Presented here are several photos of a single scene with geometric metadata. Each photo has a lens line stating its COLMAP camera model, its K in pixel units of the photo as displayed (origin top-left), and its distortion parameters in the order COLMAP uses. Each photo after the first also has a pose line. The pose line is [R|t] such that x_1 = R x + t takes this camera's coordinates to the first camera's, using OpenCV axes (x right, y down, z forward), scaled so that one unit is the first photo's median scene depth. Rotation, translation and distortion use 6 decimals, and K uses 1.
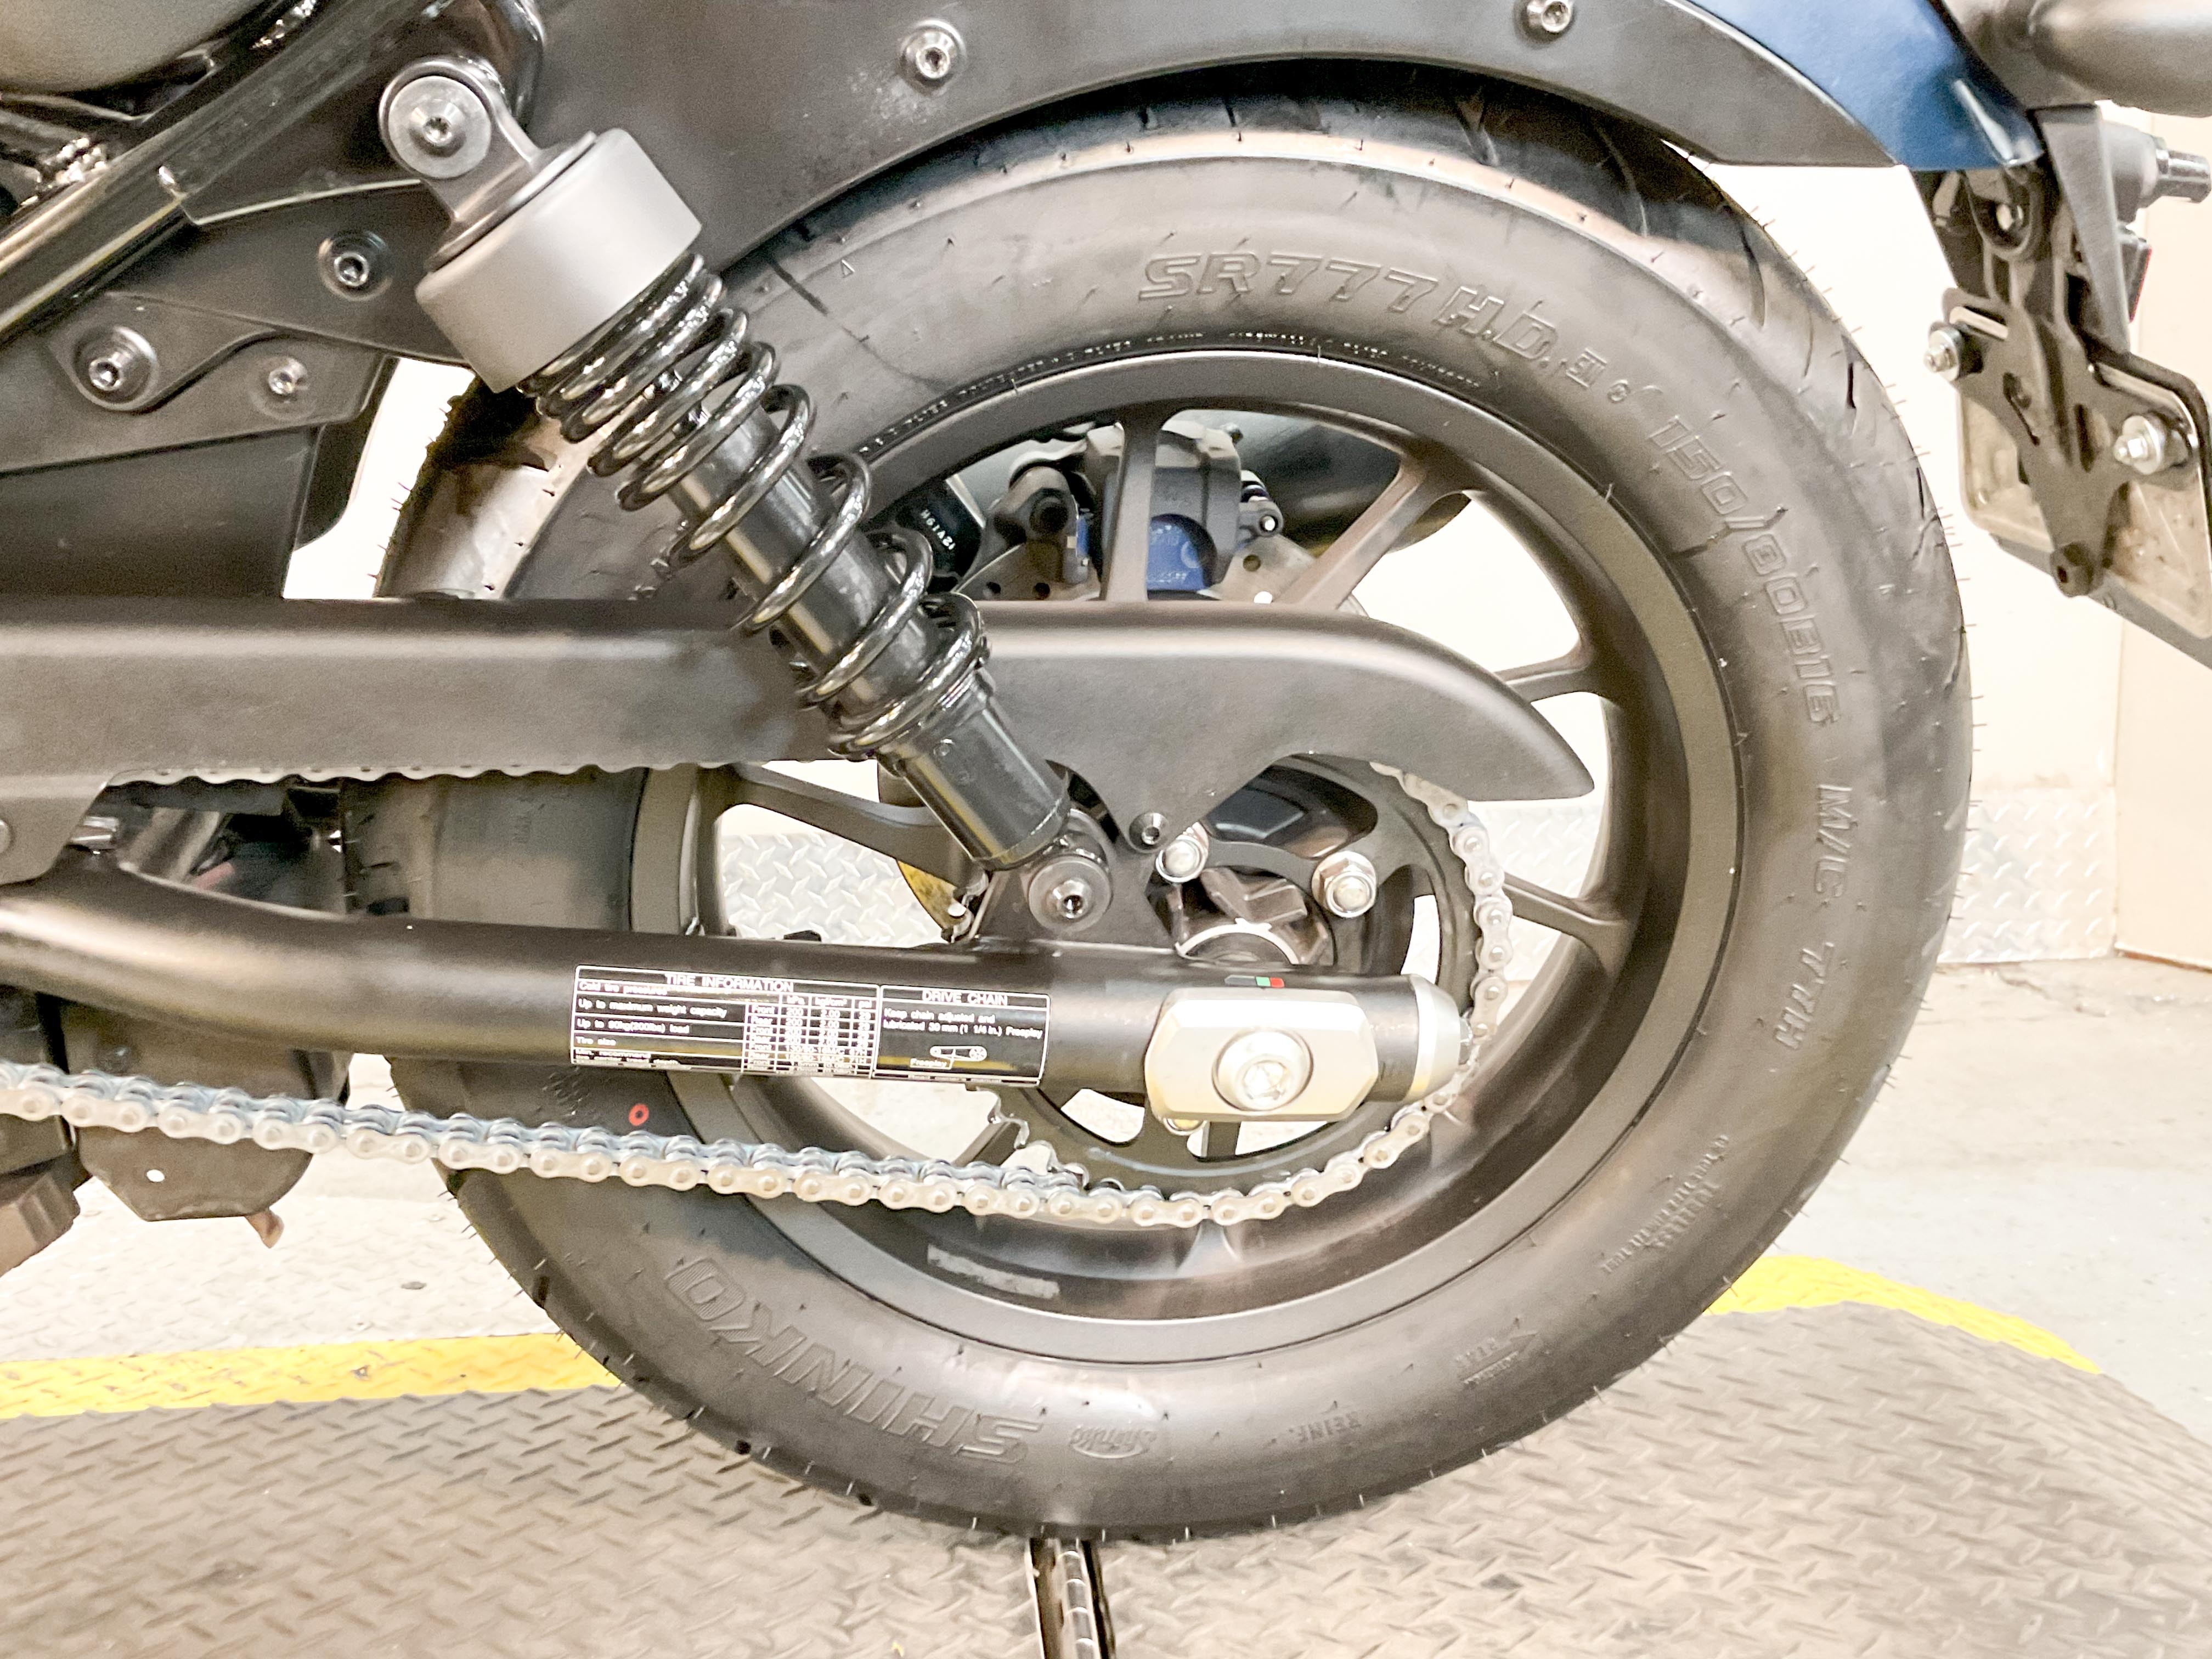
lens RADIAL K [[2165.5, 0, 1095.5], [0, 2165.5, 831.6], [0, 0, 1]] dist [0.030873, -0.088929]
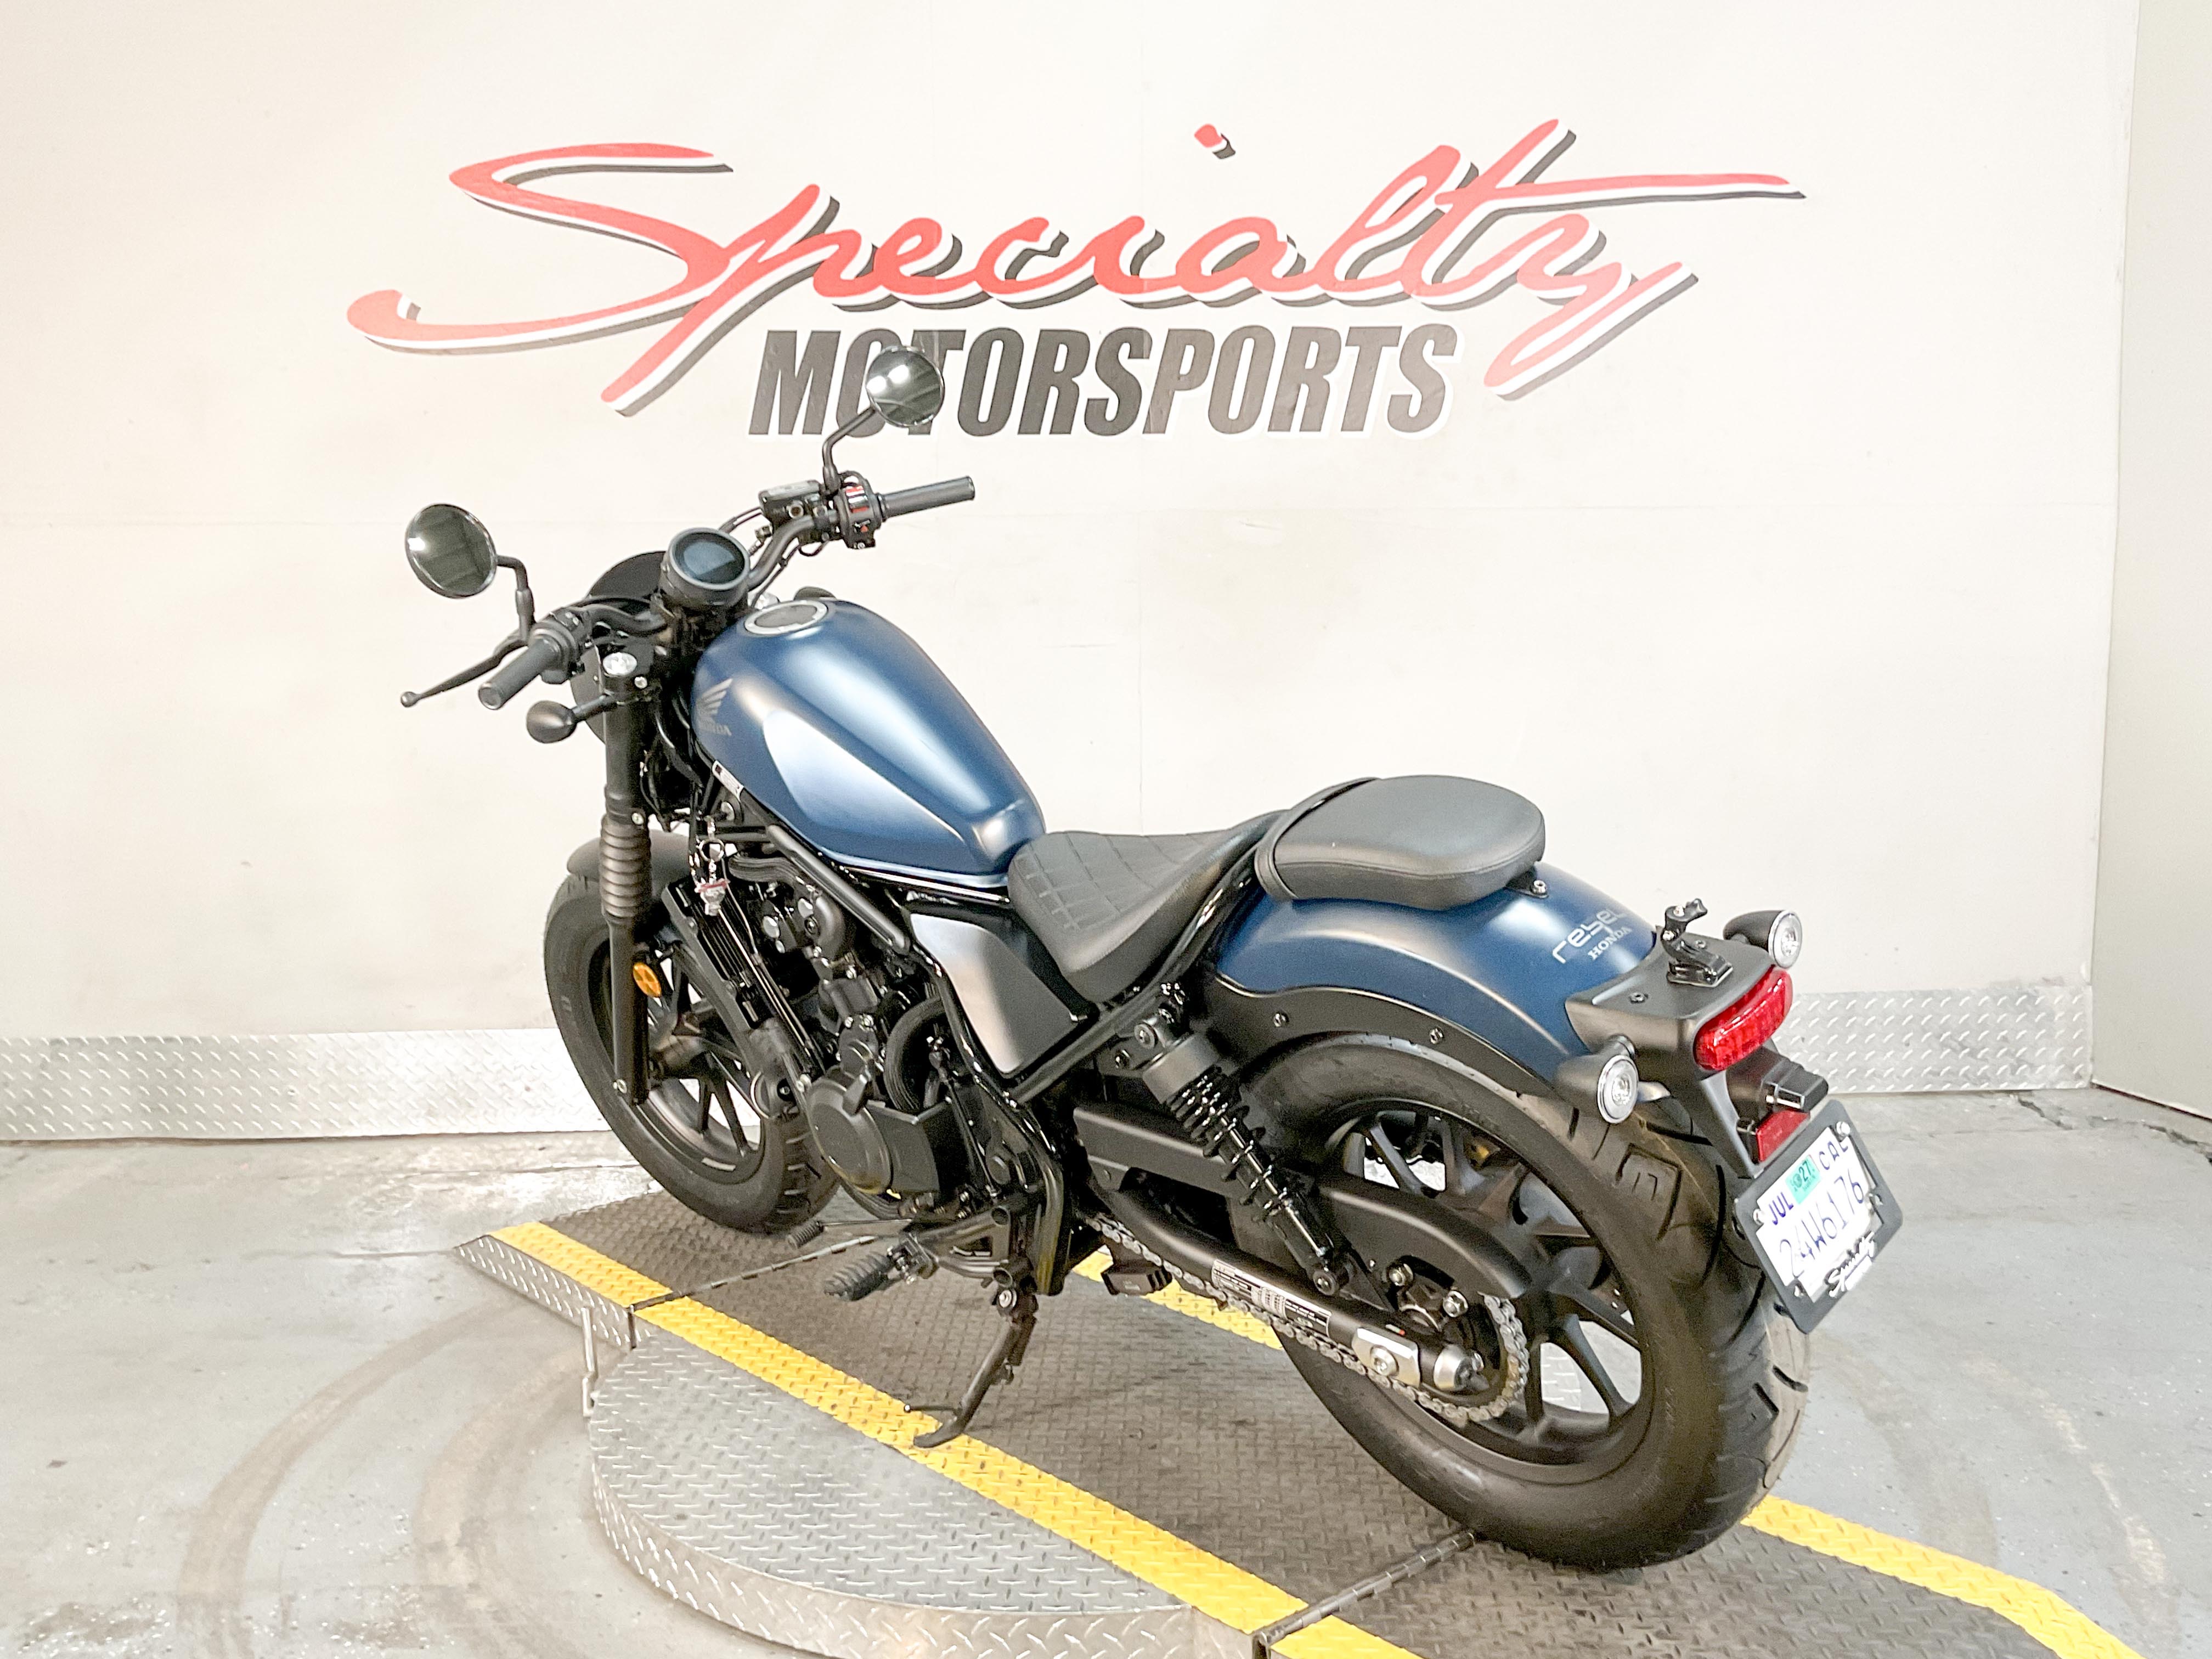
lens RADIAL K [[2165.5, 0, 1095.5], [0, 2165.5, 831.6], [0, 0, 1]] dist [0.030873, -0.088929]
pose [[0.996743, 0.007089, -0.080330, -0.434076], [-0.007073, 0.999975, 0.000482, -0.373046], [0.080331, 0.000088, 0.996768, -1.990017]]
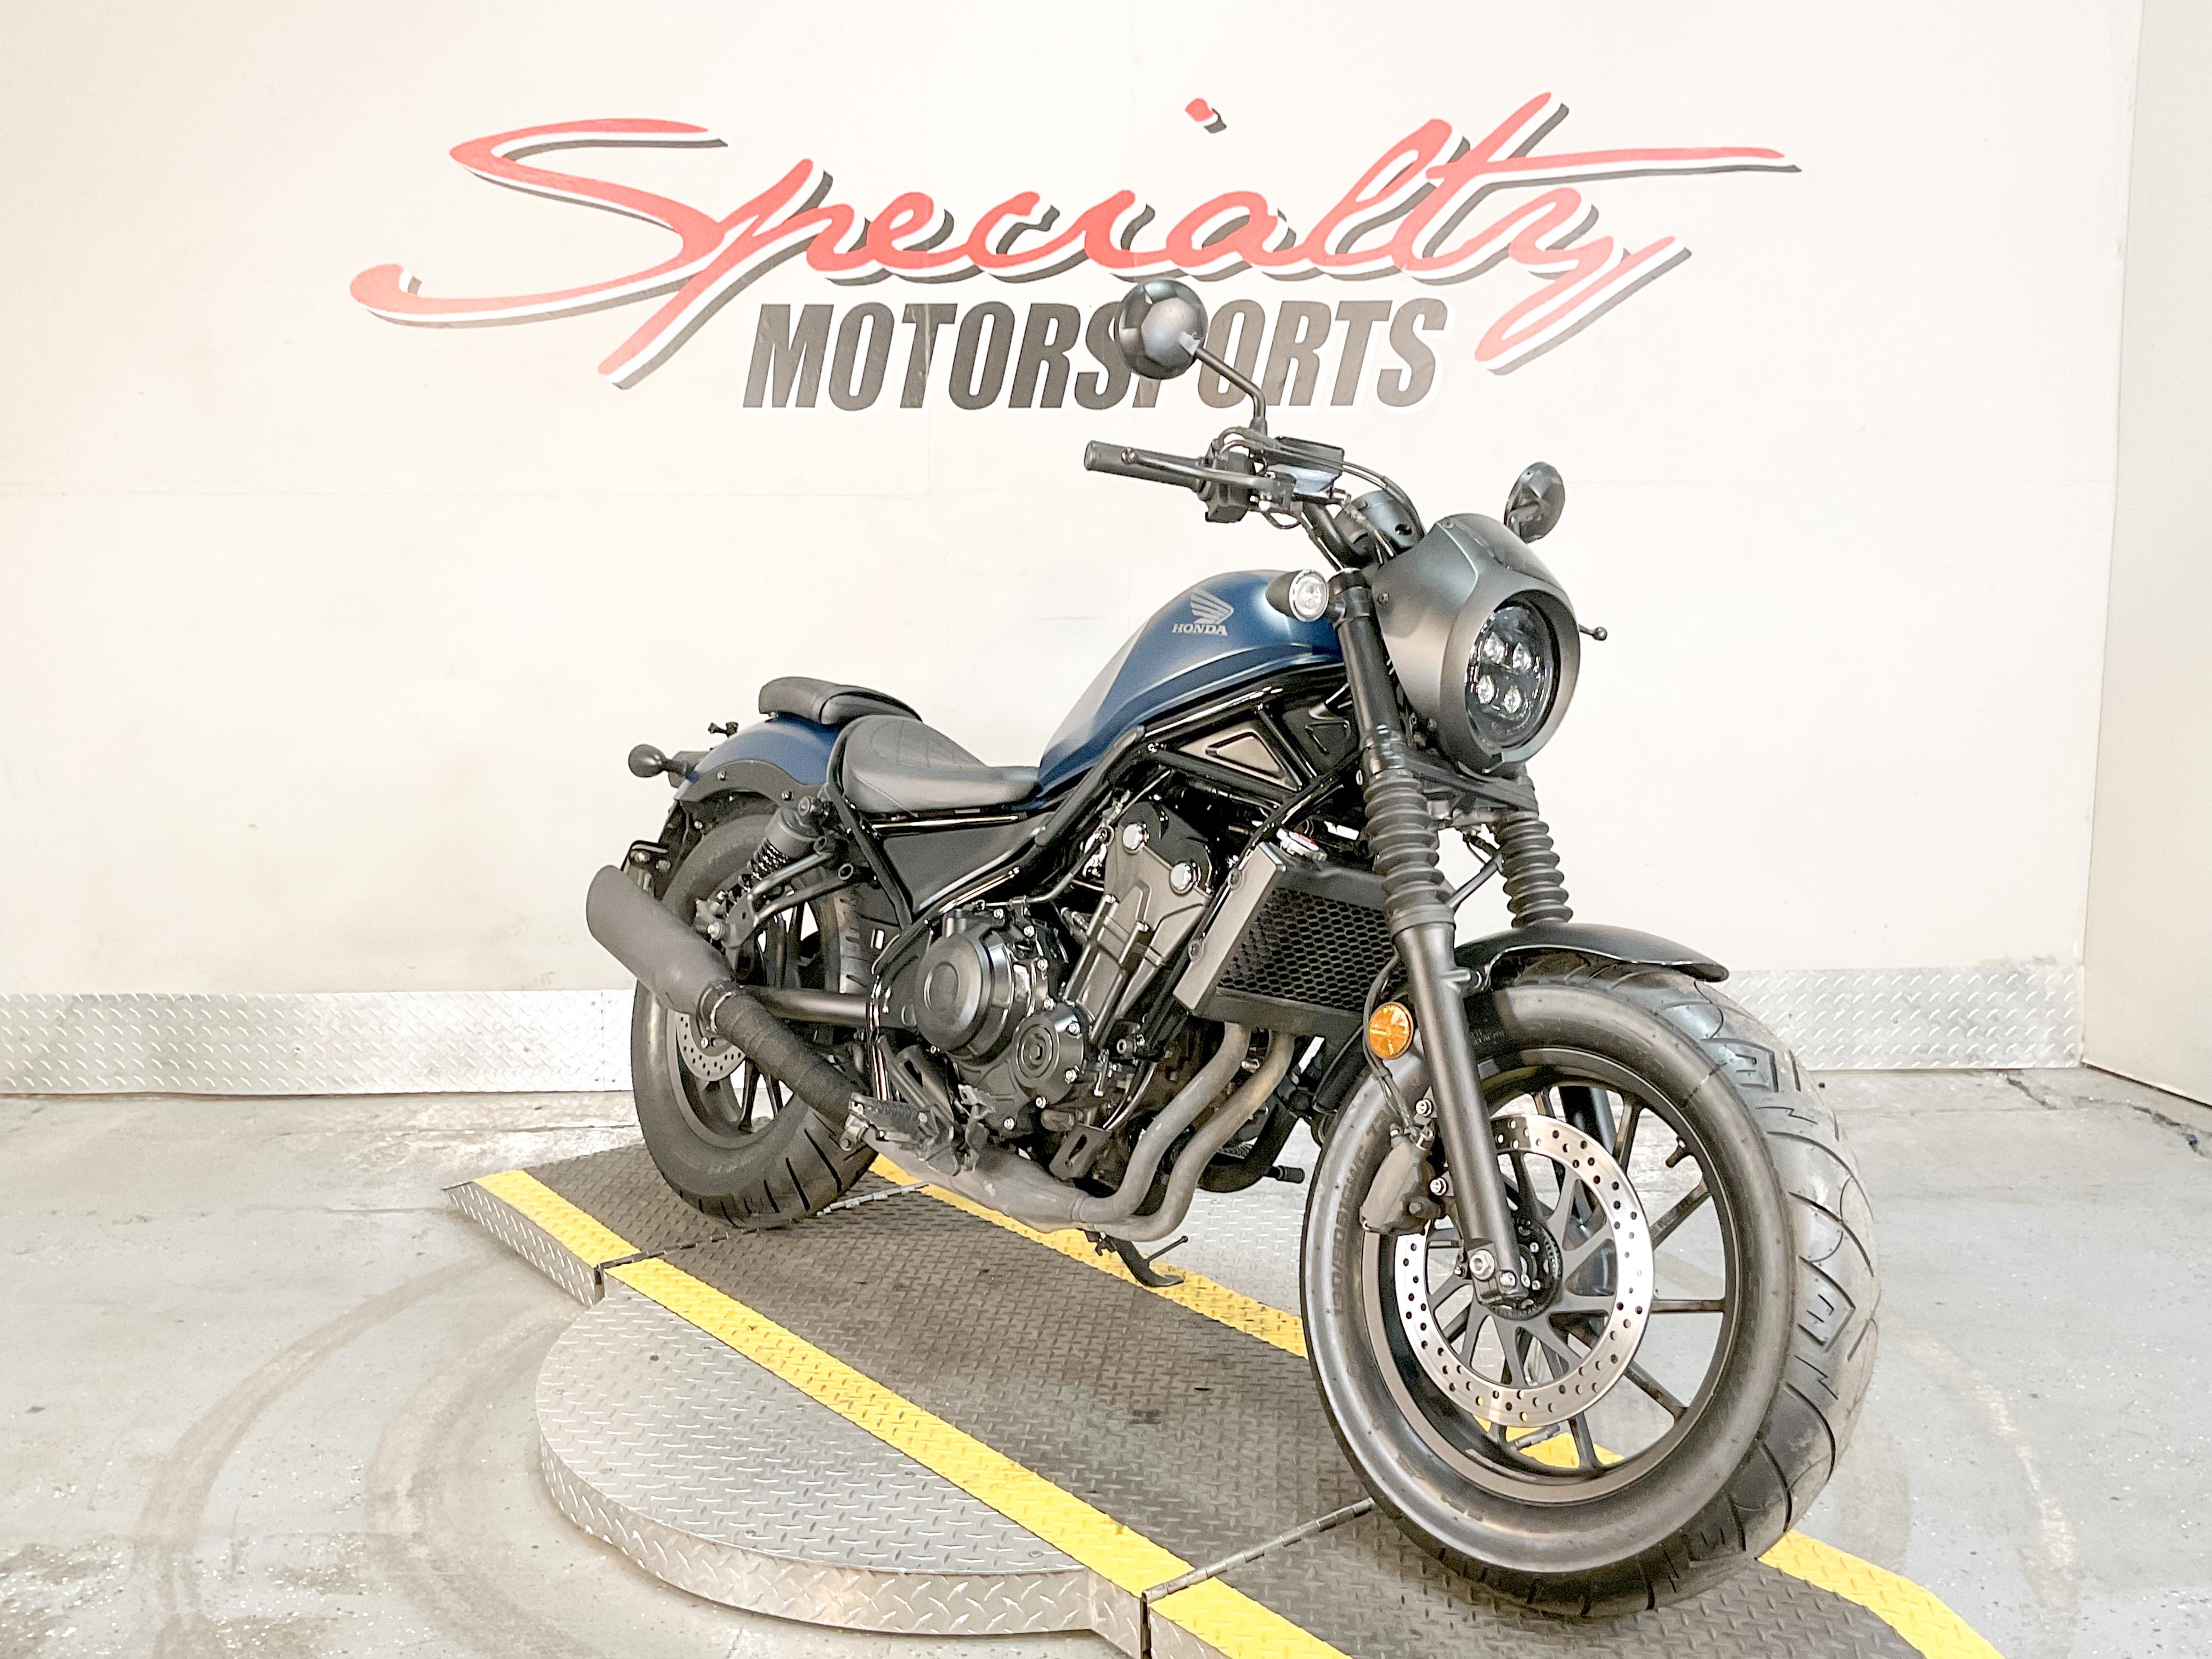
lens RADIAL K [[2165.5, 0, 1095.5], [0, 2165.5, 831.6], [0, 0, 1]] dist [0.030873, -0.088929]
pose [[0.993585, 0.017596, -0.111710, -0.261595], [-0.015502, 0.999688, 0.019588, -0.399331], [0.112020, -0.017730, 0.993548, -2.019080]]
